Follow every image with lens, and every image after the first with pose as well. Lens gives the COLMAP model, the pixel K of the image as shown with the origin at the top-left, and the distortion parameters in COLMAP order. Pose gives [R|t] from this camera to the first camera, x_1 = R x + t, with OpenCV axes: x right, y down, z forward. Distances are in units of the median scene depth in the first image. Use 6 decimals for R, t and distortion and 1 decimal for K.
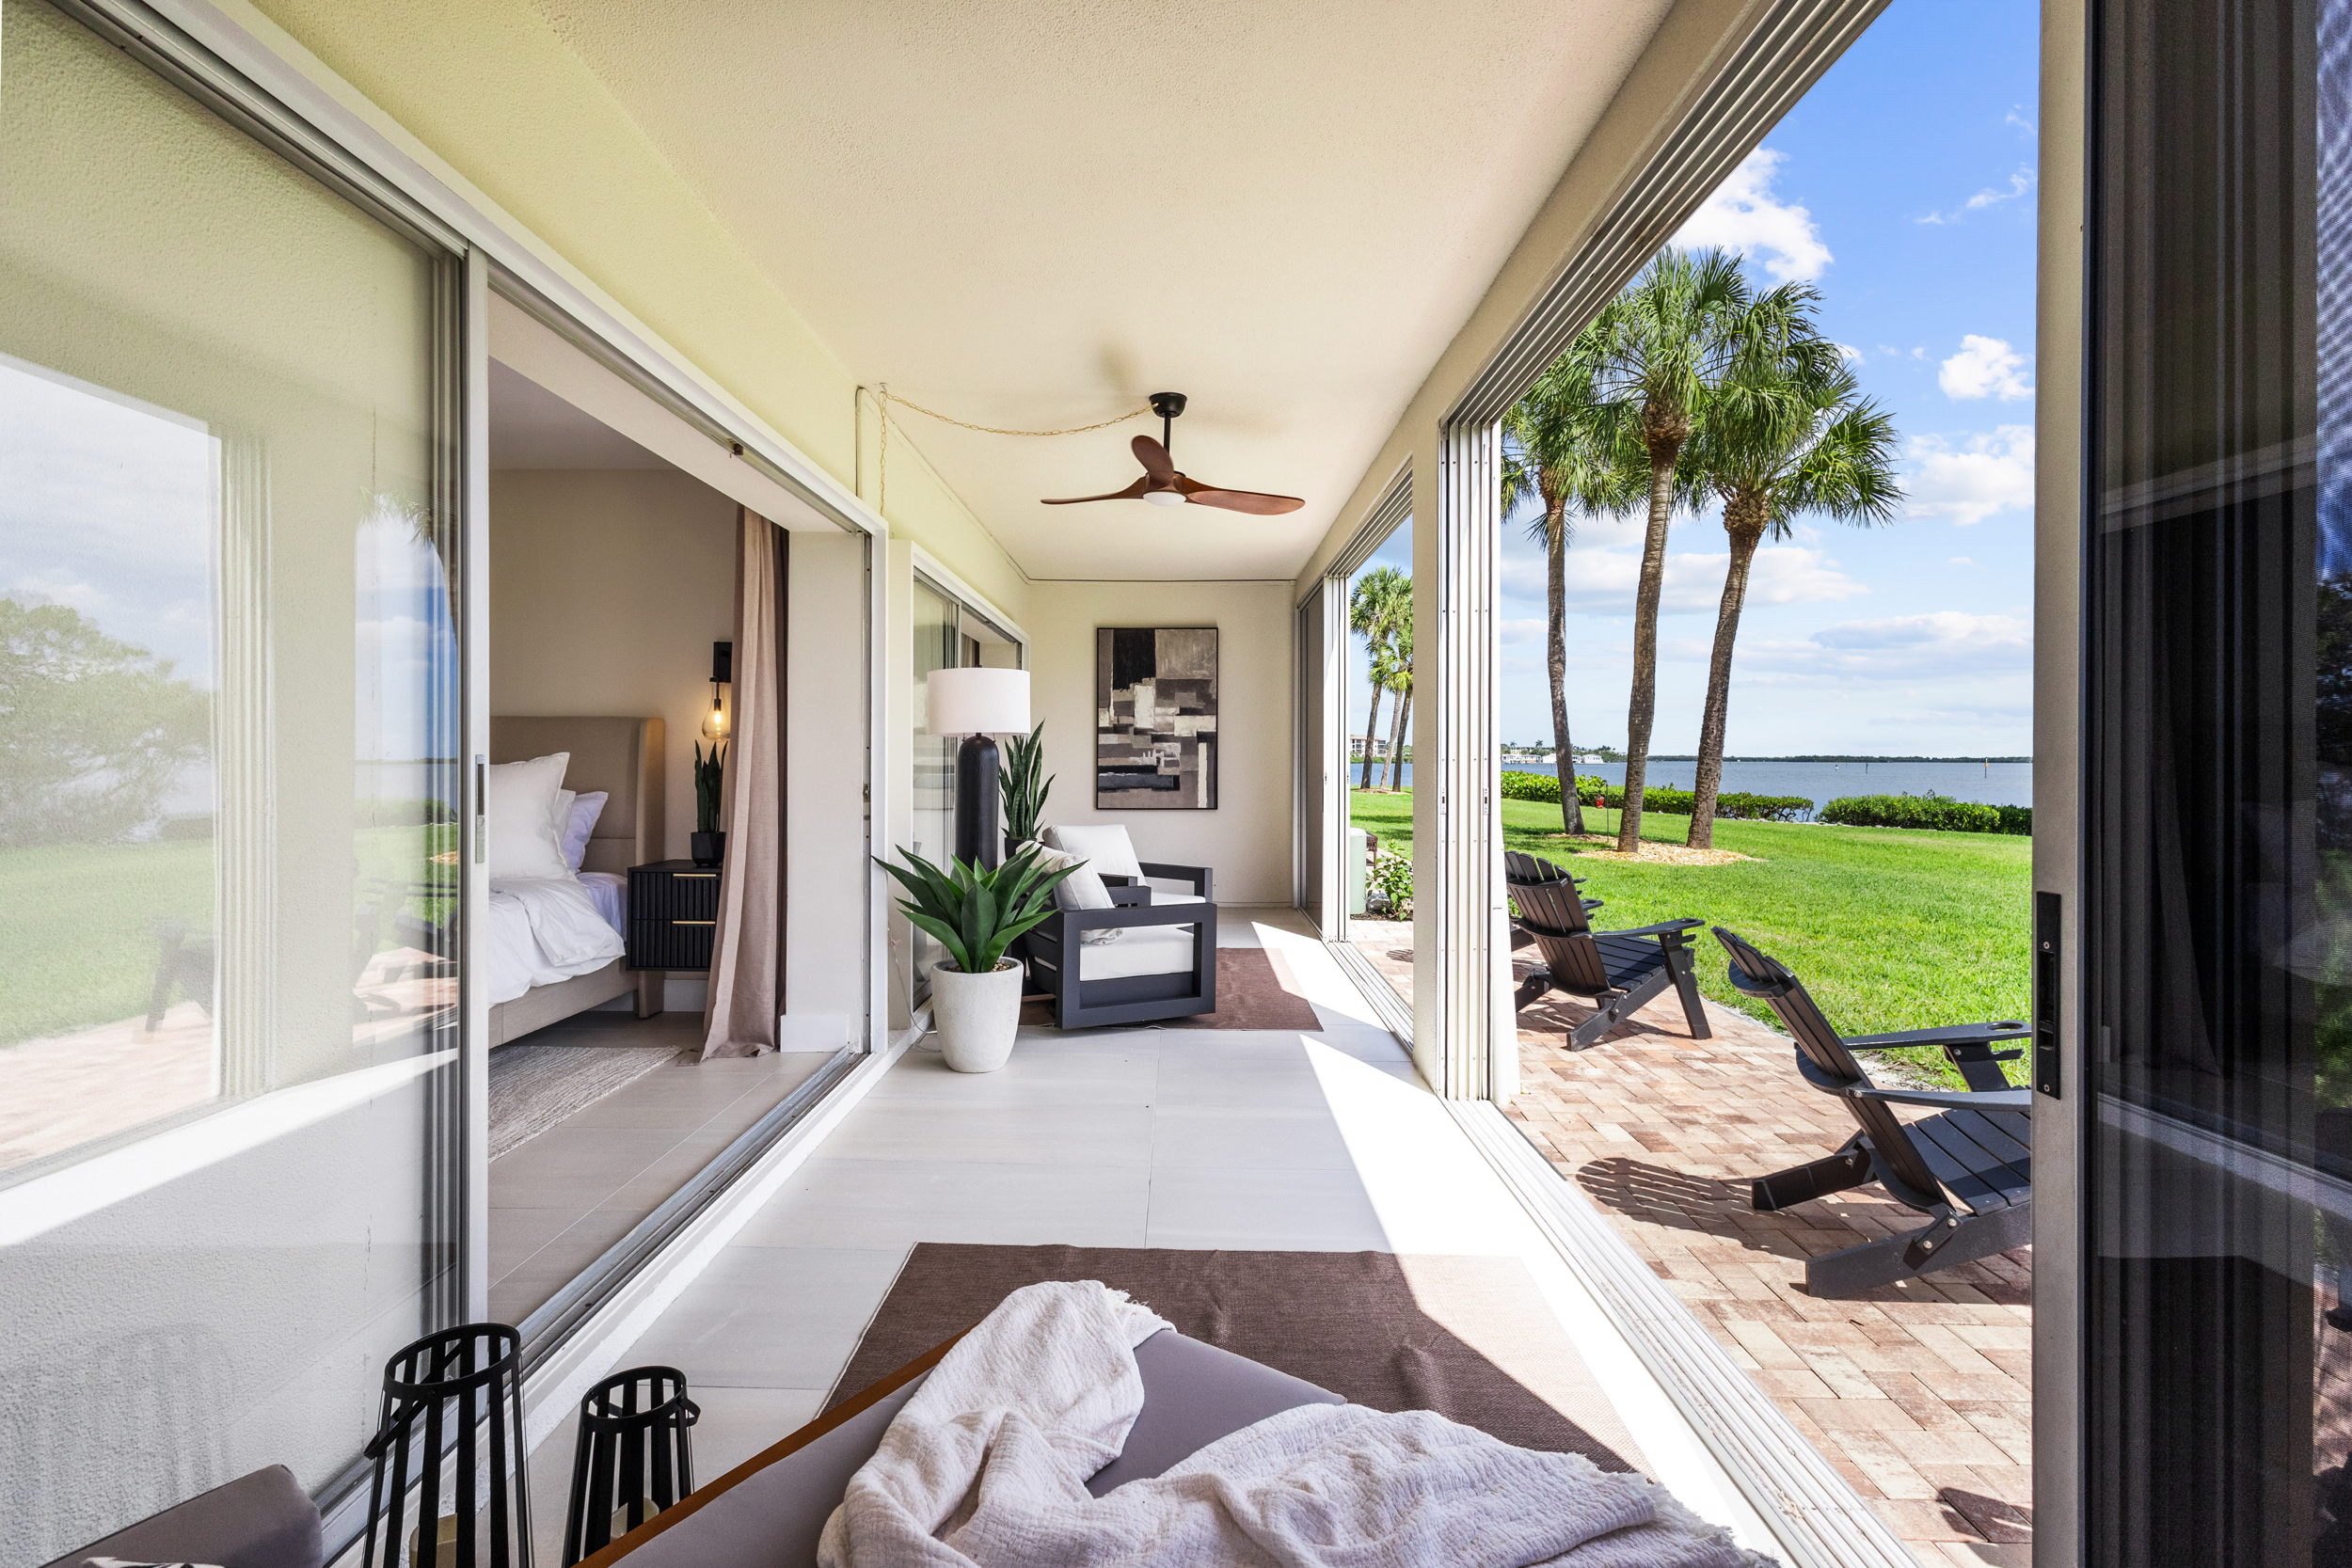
lens RADIAL K [[1091.8, 0, 1172.8], [0, 1091.8, 764.1], [0, 0, 1]] dist [-0.017316, -0.000123]
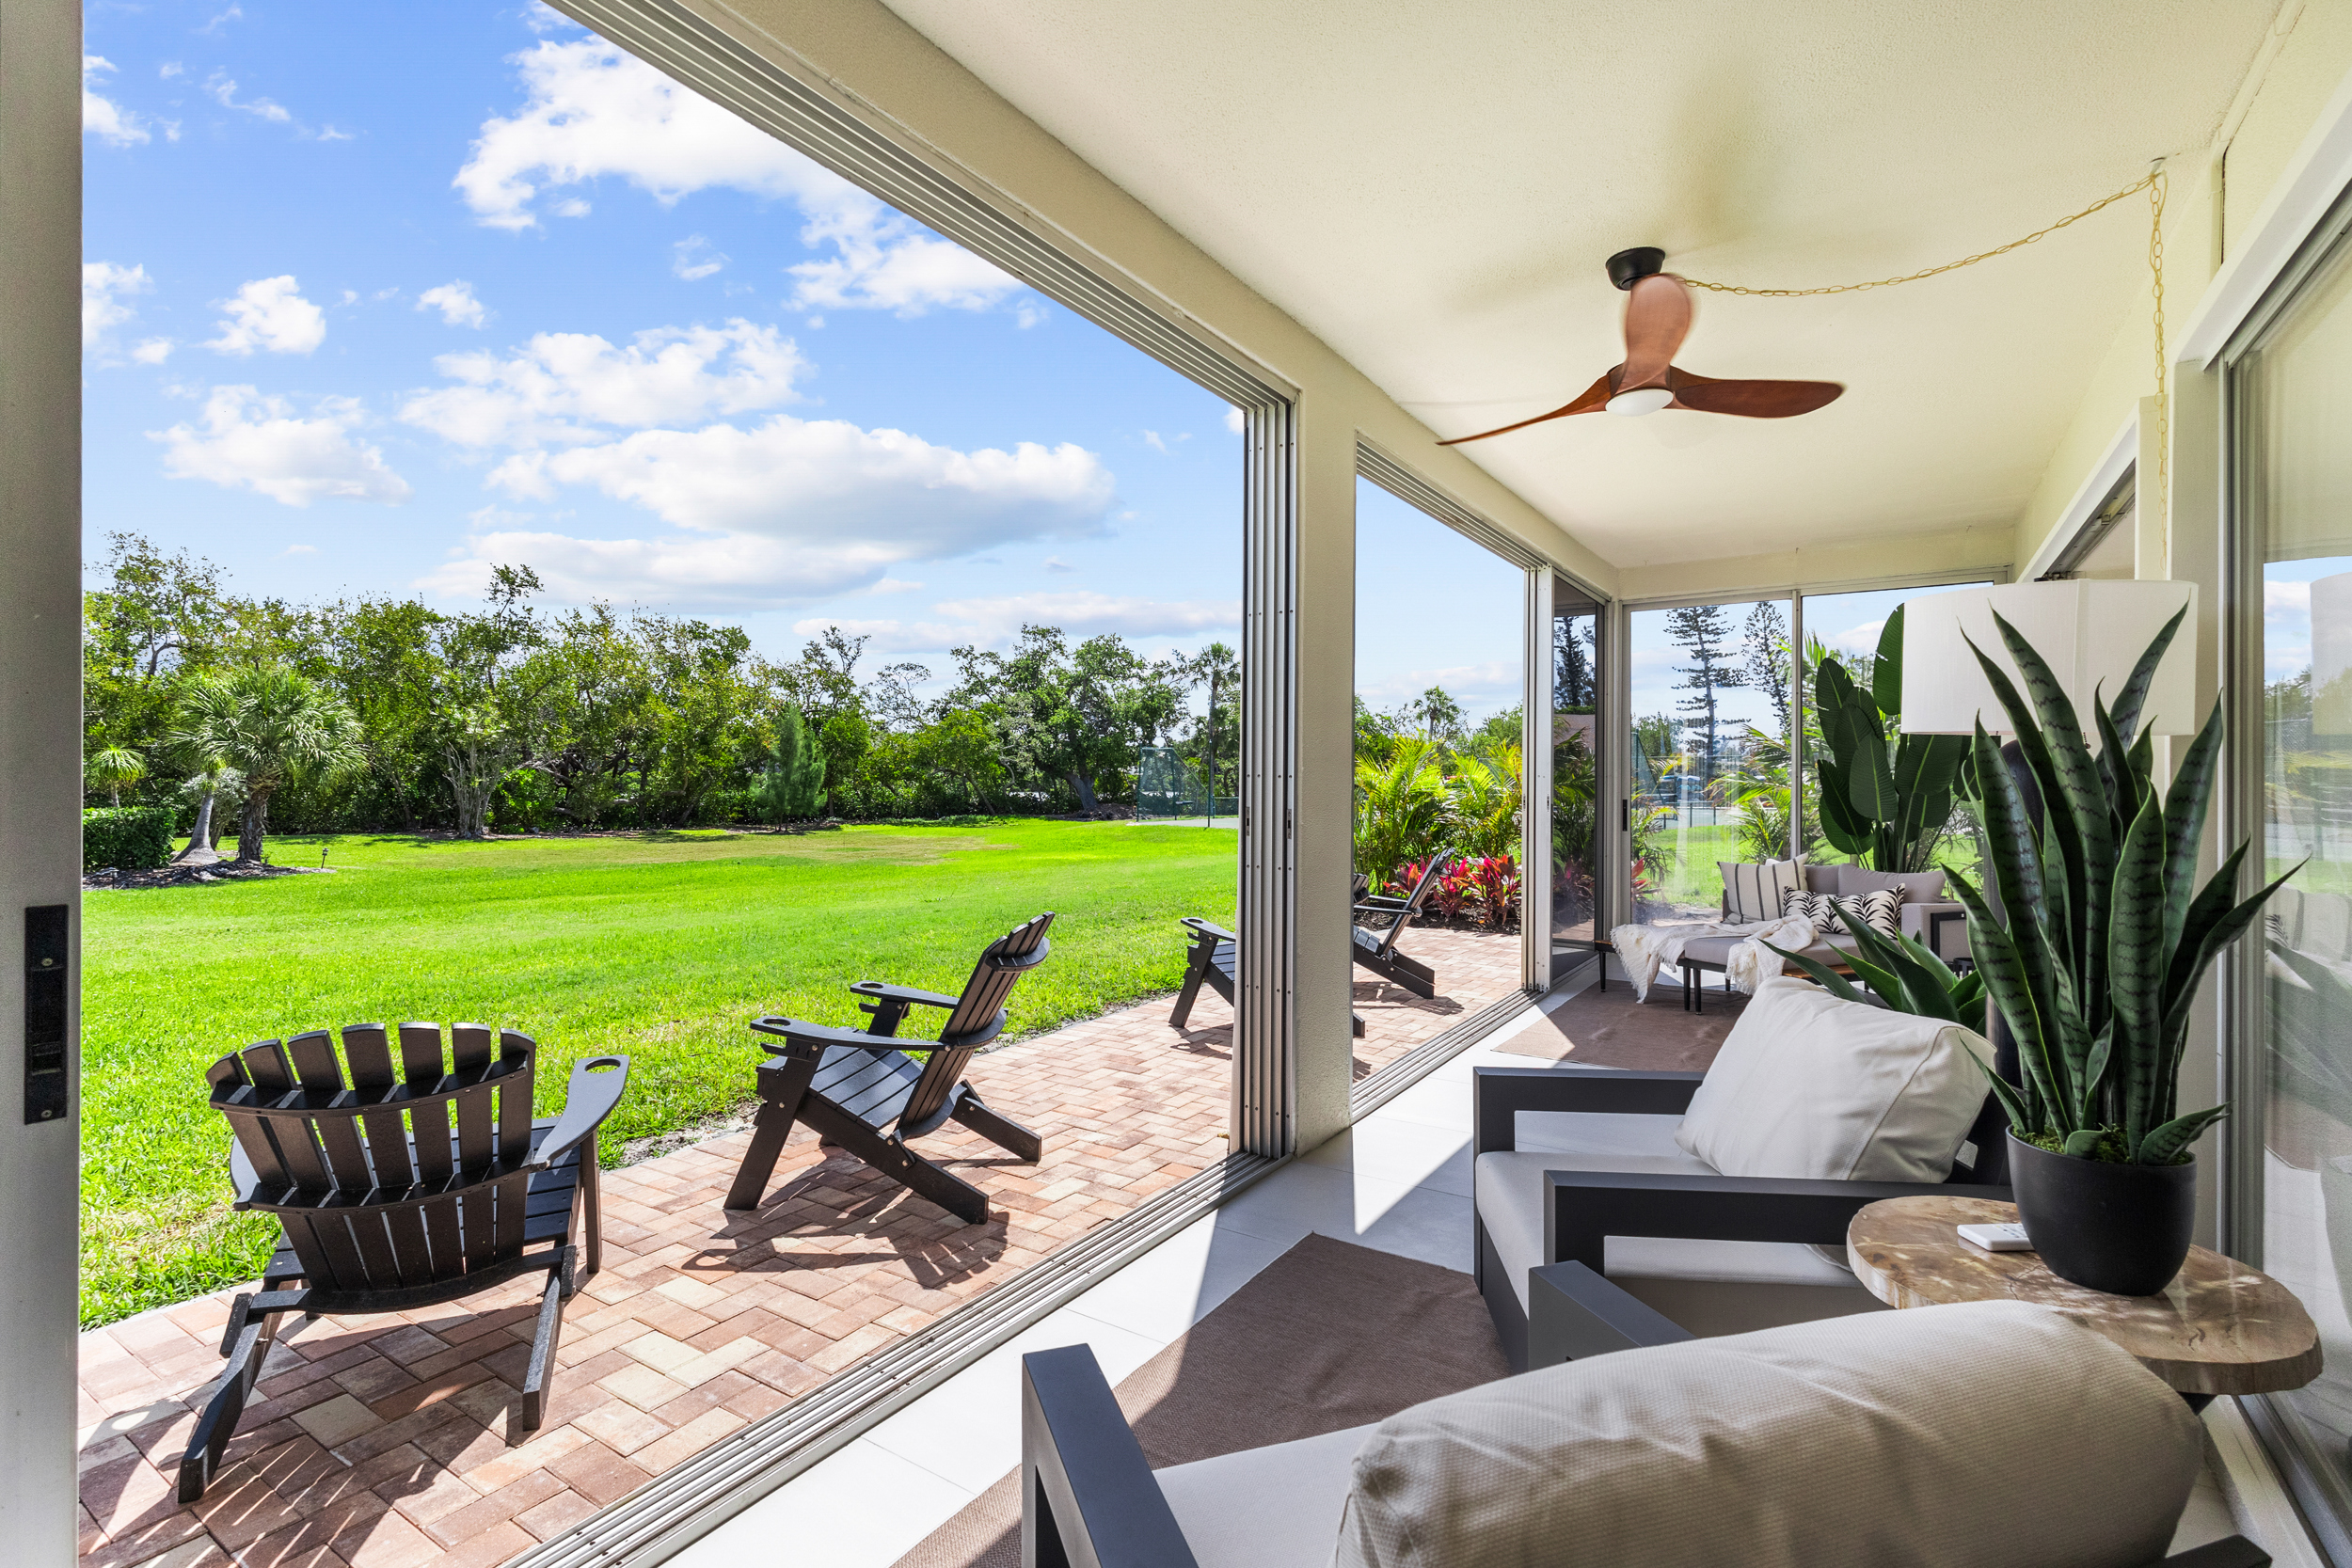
lens RADIAL K [[1079.9, 0, 1177.0], [0, 1079.9, 770.1], [0, 0, 1]] dist [-0.001185, -0.000159]
pose [[-0.839898, -0.009316, 0.542665, -0.157159], [-0.007618, 0.999957, 0.005376, -0.018016], [-0.542691, 0.000381, -0.839932, 2.006850]]
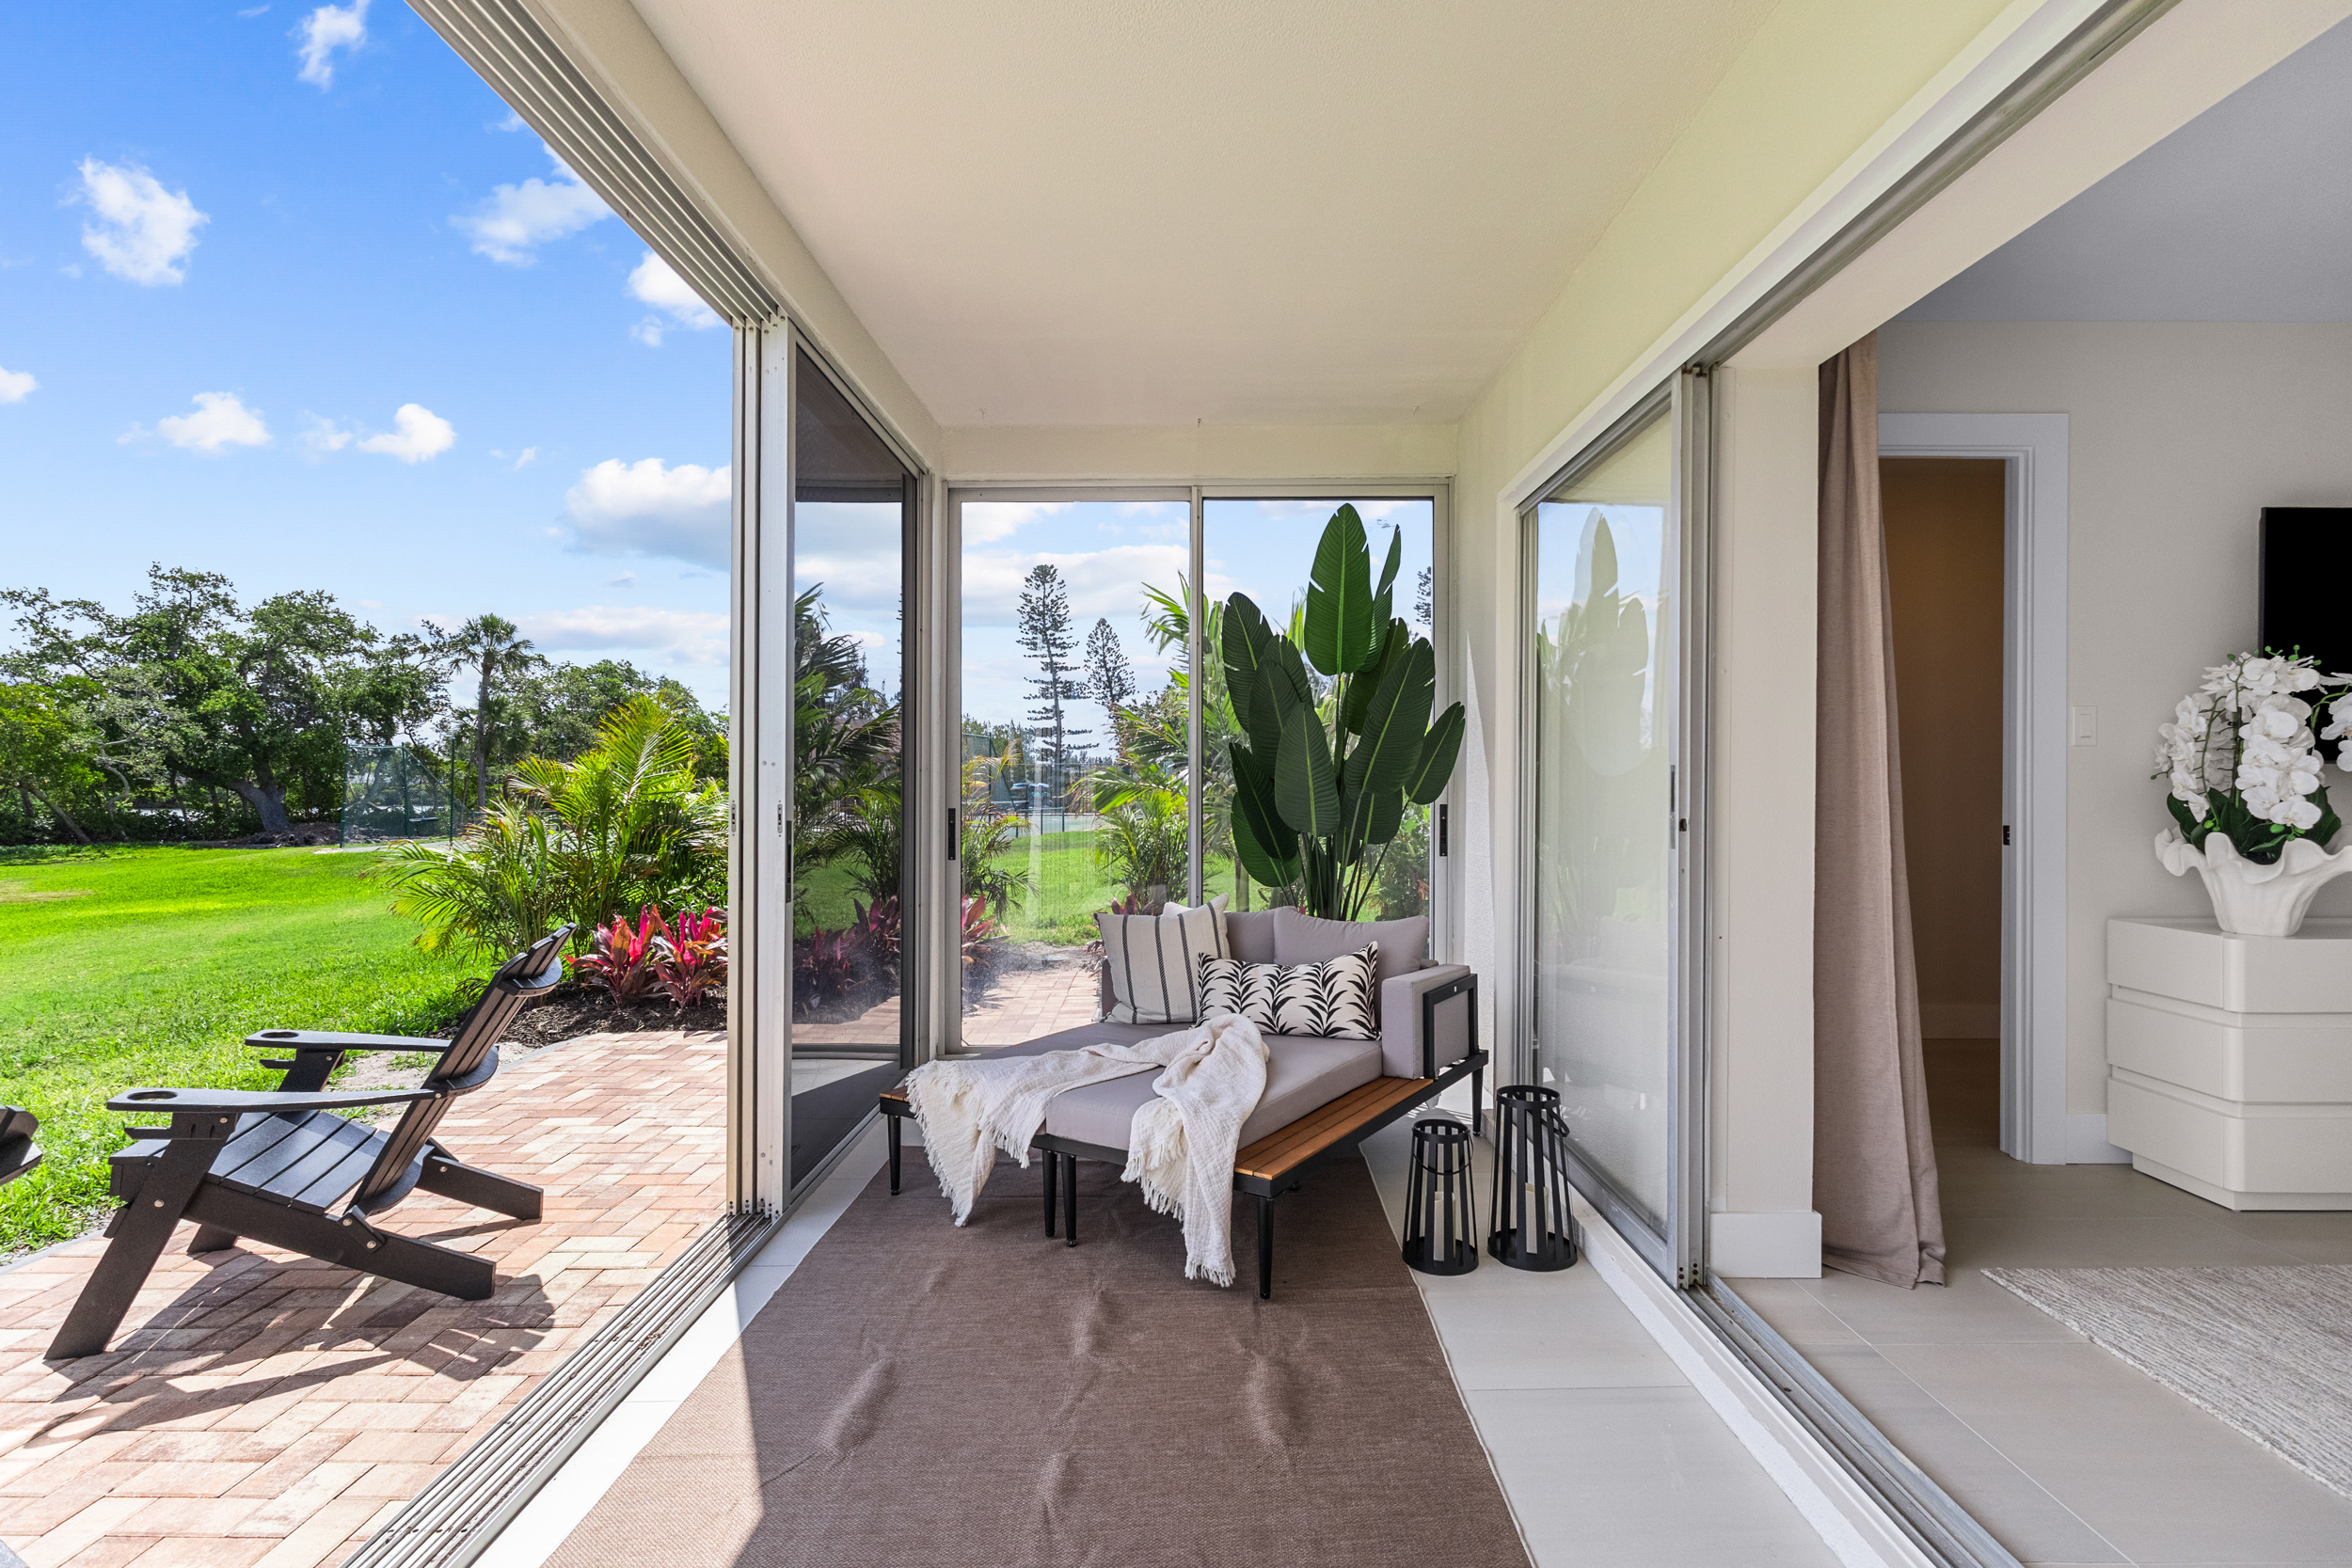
lens RADIAL K [[1087.2, 0, 1177.8], [0, 1087.2, 775.8], [0, 0, 1]] dist [0.000632, 0.000310]
pose [[-0.999950, -0.009391, 0.003504, -0.026337], [-0.009401, 0.999952, -0.002783, 0.005960], [-0.003478, -0.002816, -0.999990, 1.089234]]
